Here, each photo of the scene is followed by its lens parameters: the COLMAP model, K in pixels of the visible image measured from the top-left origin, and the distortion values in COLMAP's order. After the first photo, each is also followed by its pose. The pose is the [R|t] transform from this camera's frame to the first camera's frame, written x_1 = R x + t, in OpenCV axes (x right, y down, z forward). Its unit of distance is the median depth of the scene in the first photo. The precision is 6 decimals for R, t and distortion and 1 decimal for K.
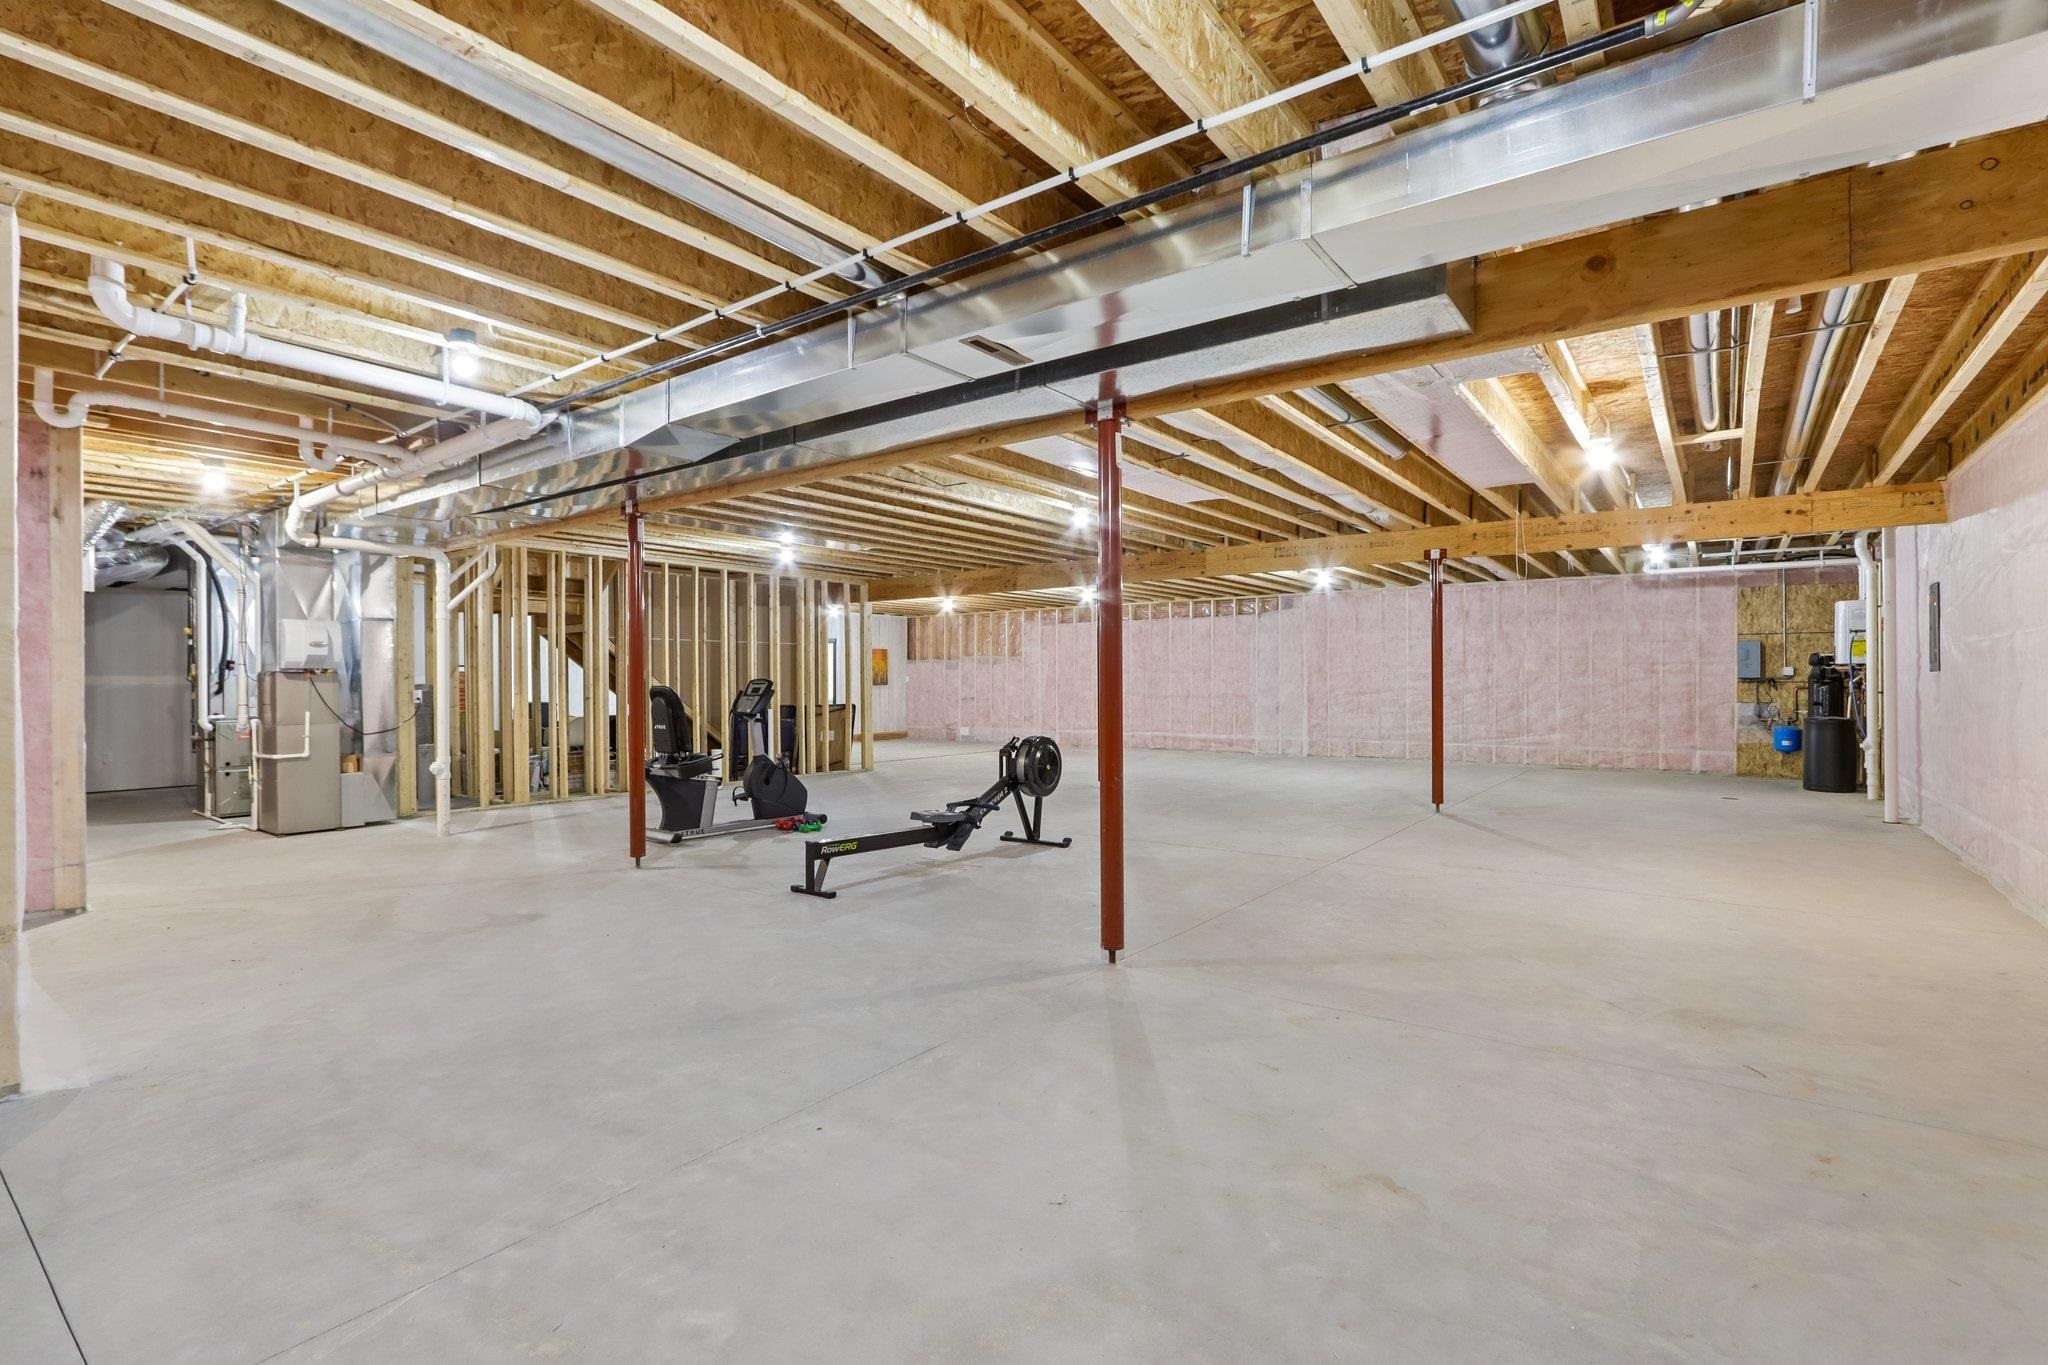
lens RADIAL K [[950.3, 0, 975.7], [0, 950.3, 686.9], [0, 0, 1]] dist [-0.000426, -0.000133]
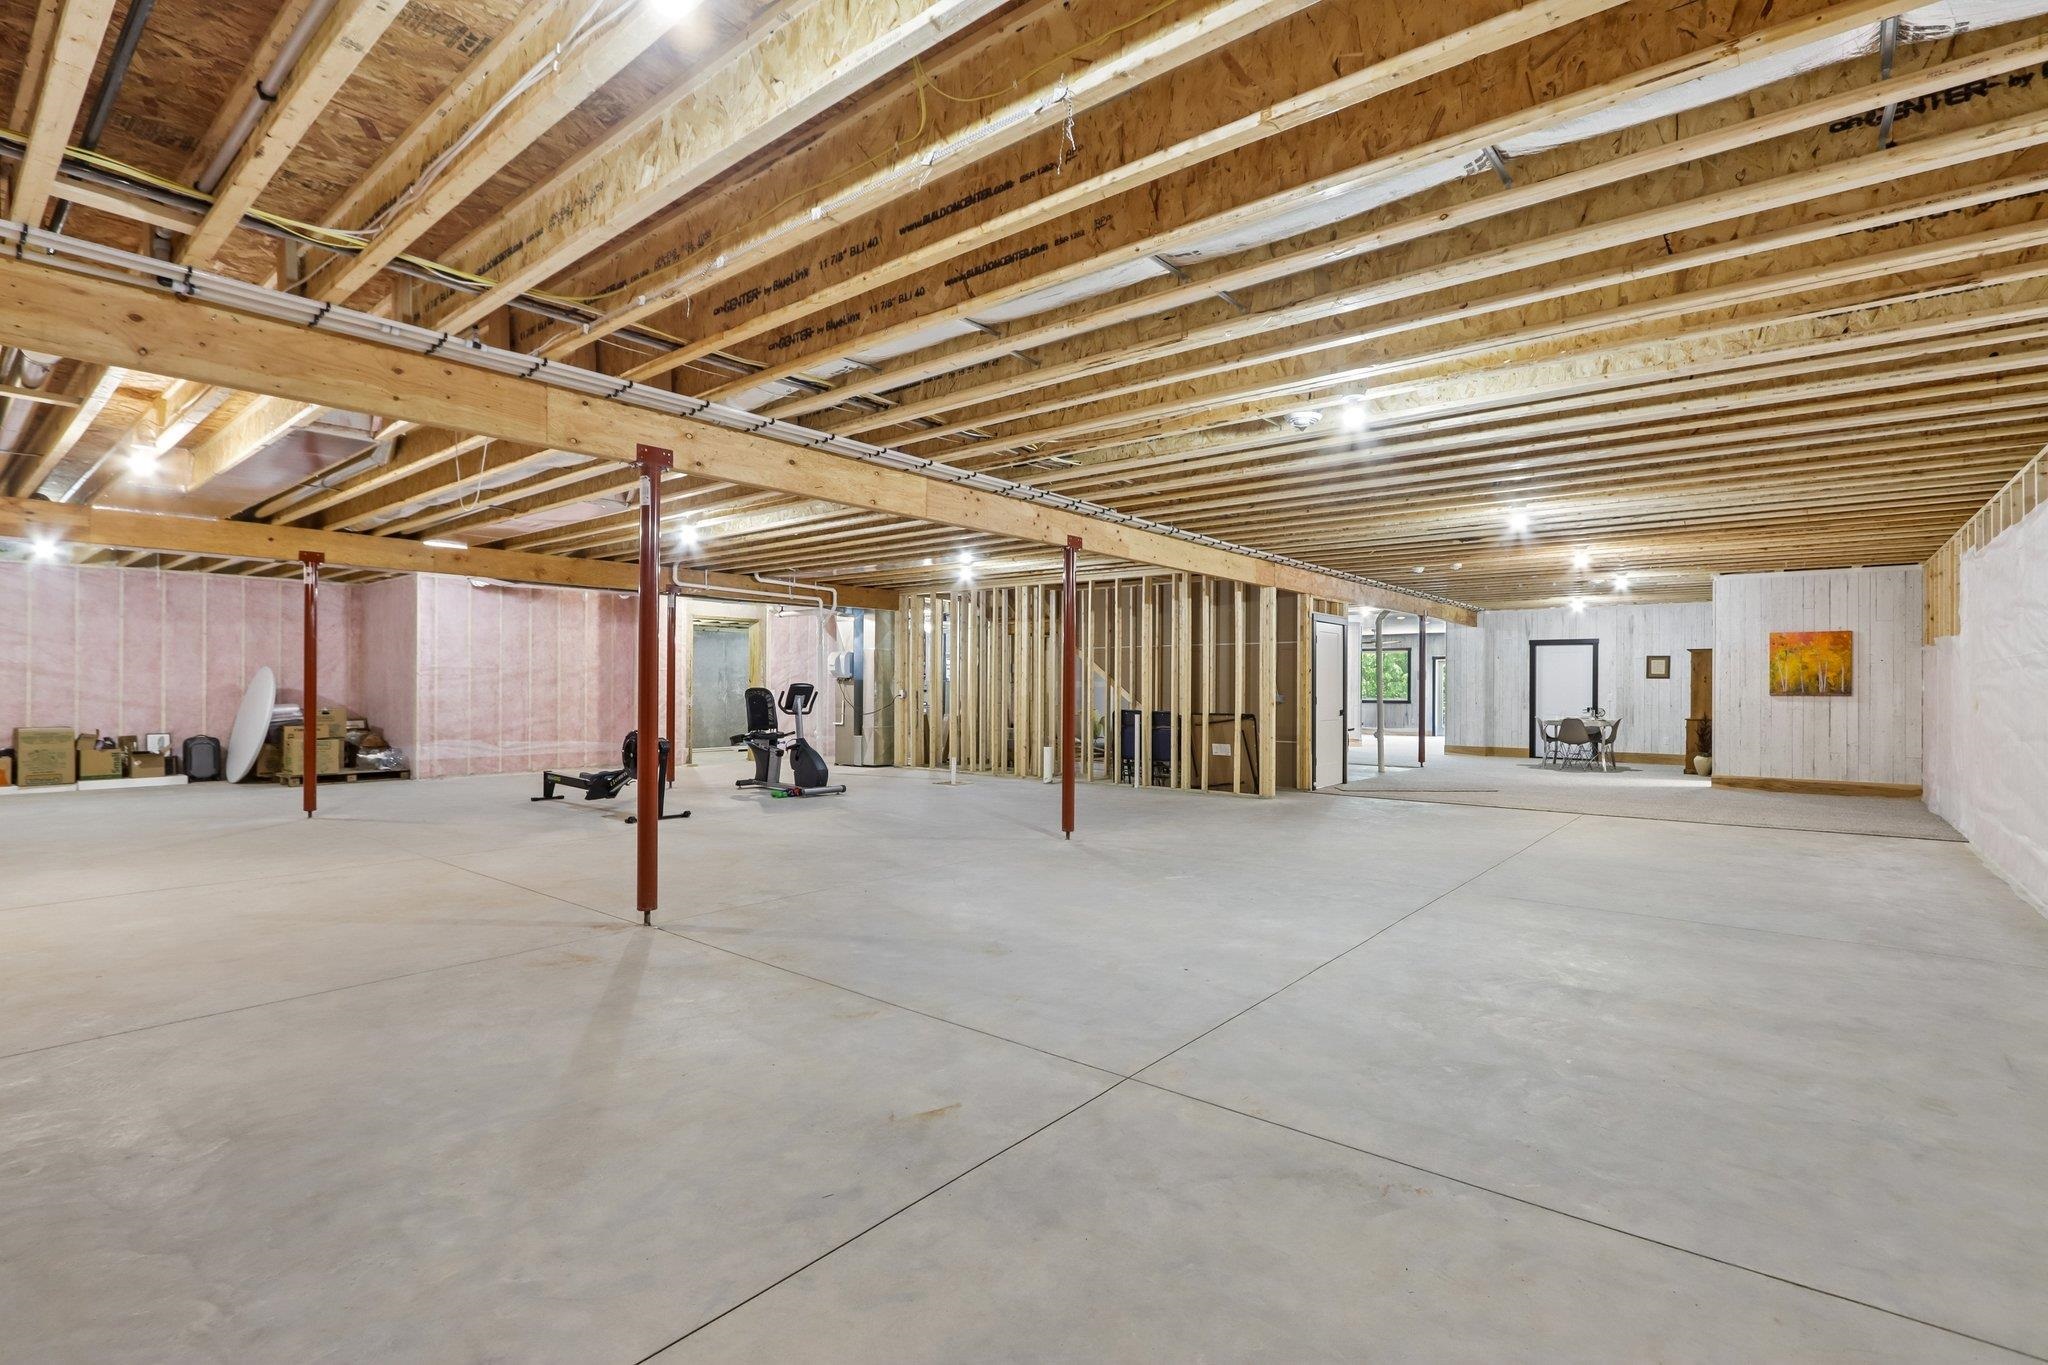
lens RADIAL K [[950.3, 0, 975.7], [0, 950.3, 686.9], [0, 0, 1]] dist [-0.000426, -0.000133]
pose [[-0.045915, -0.003166, -0.998940, 0.795528], [-0.016153, 0.999867, -0.002427, -0.000154], [0.998815, 0.016024, -0.045960, 0.917569]]
